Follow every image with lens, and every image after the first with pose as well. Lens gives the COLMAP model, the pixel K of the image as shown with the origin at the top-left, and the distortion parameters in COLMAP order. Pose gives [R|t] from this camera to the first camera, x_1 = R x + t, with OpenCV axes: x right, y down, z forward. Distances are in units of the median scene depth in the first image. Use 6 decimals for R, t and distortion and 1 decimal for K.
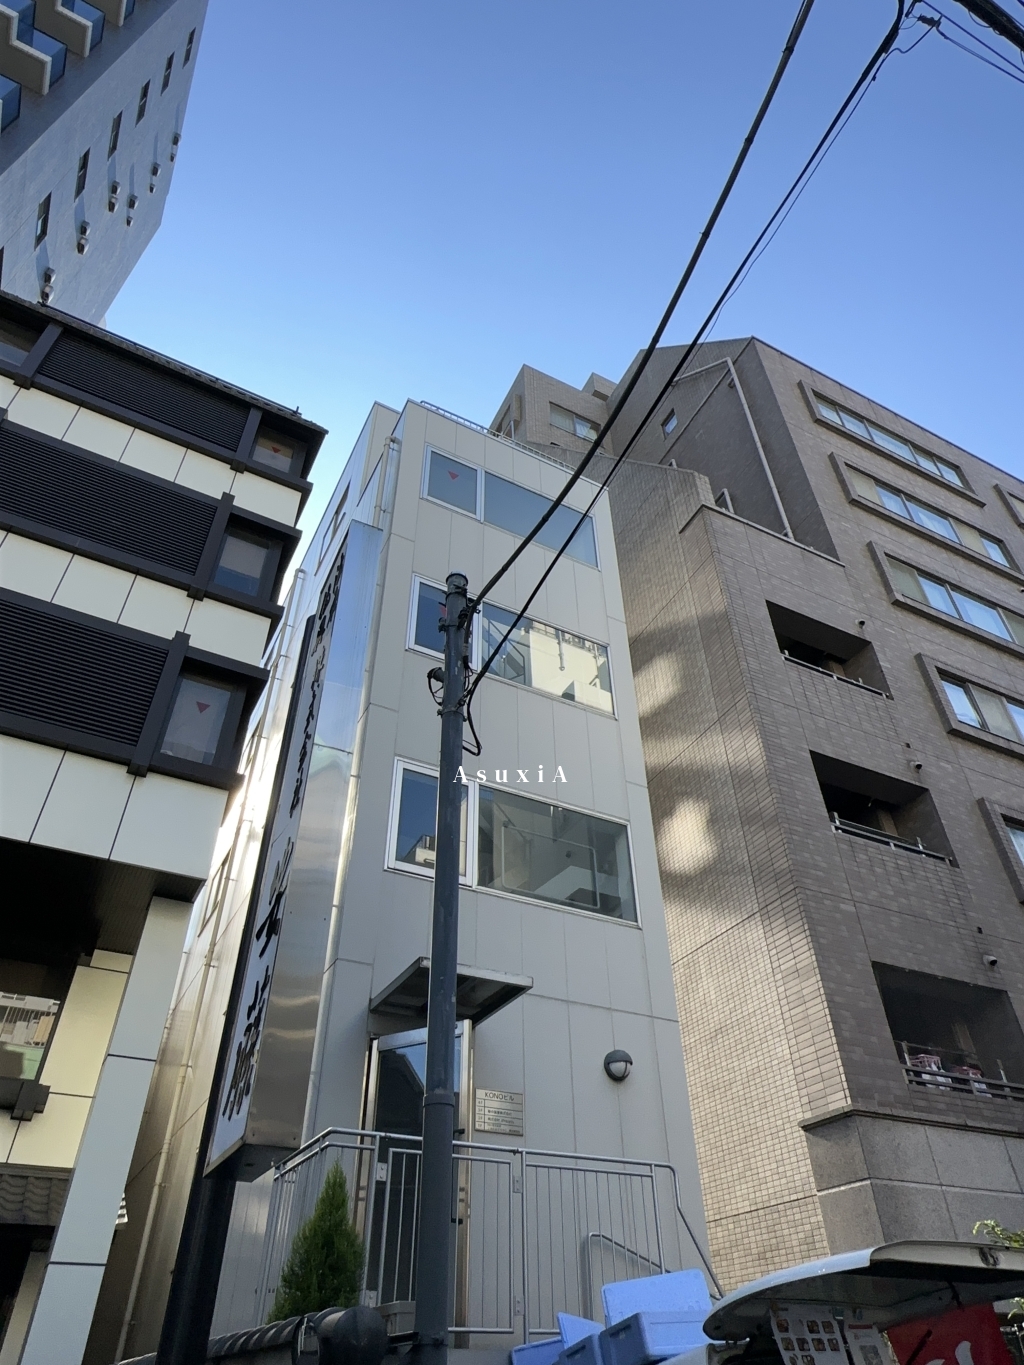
lens RADIAL K [[850.4, 0, 515.7], [0, 850.4, 683.6], [0, 0, 1]] dist [-0.005238, 0.004712]
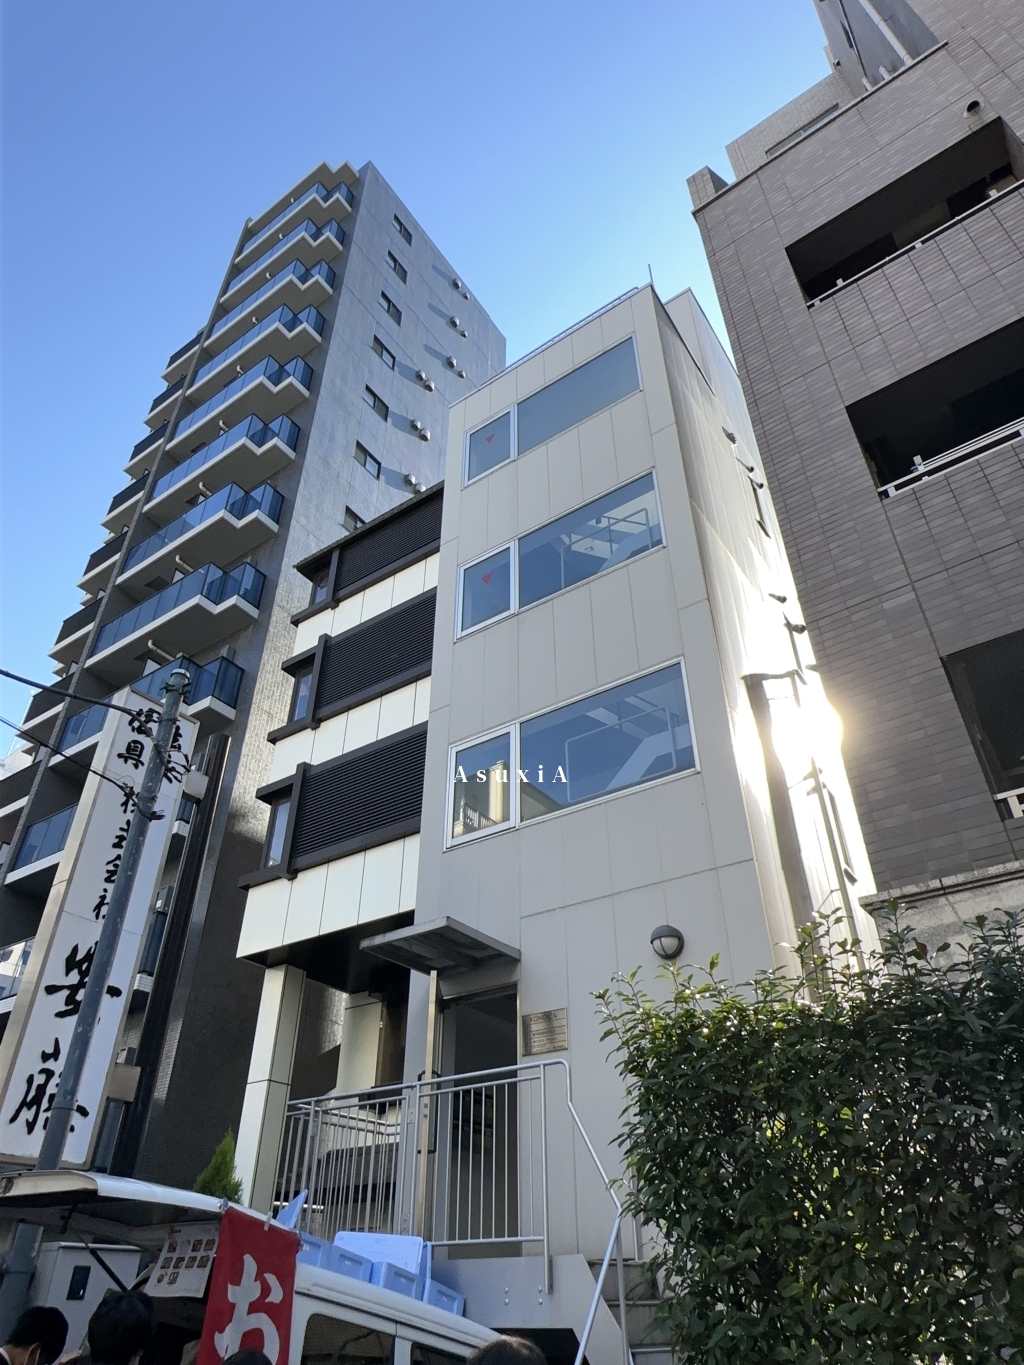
lens RADIAL K [[850.4, 0, 512.4], [0, 850.4, 683.8], [0, 0, 1]] dist [-0.005238, 0.004712]
pose [[0.458478, -0.514103, -0.724911, 0.663117], [0.572052, 0.794960, -0.201980, 0.263214], [0.680114, -0.322083, 0.658565, 0.328099]]
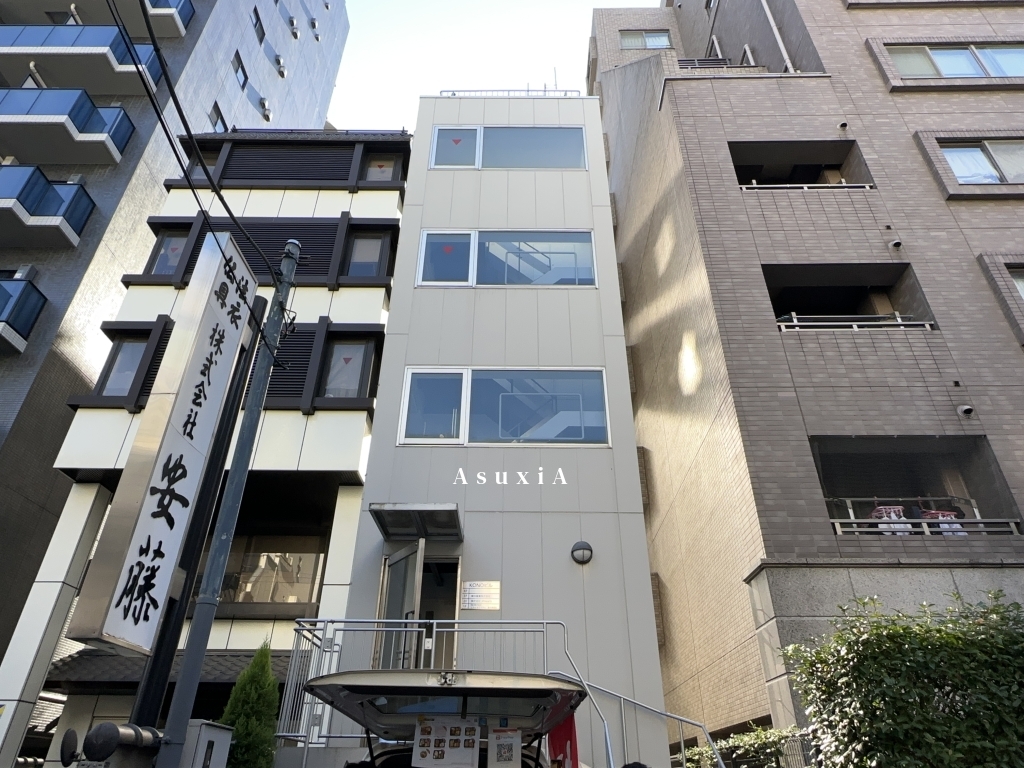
lens RADIAL K [[637.9, 0, 510.1], [0, 637.9, 382.6], [0, 0, 1]] dist [-0.005238, 0.004712]
pose [[0.882471, -0.234742, -0.407605, 0.395322], [0.289064, 0.954268, 0.076260, 0.073723], [0.371062, -0.185121, 0.909969, 0.089206]]
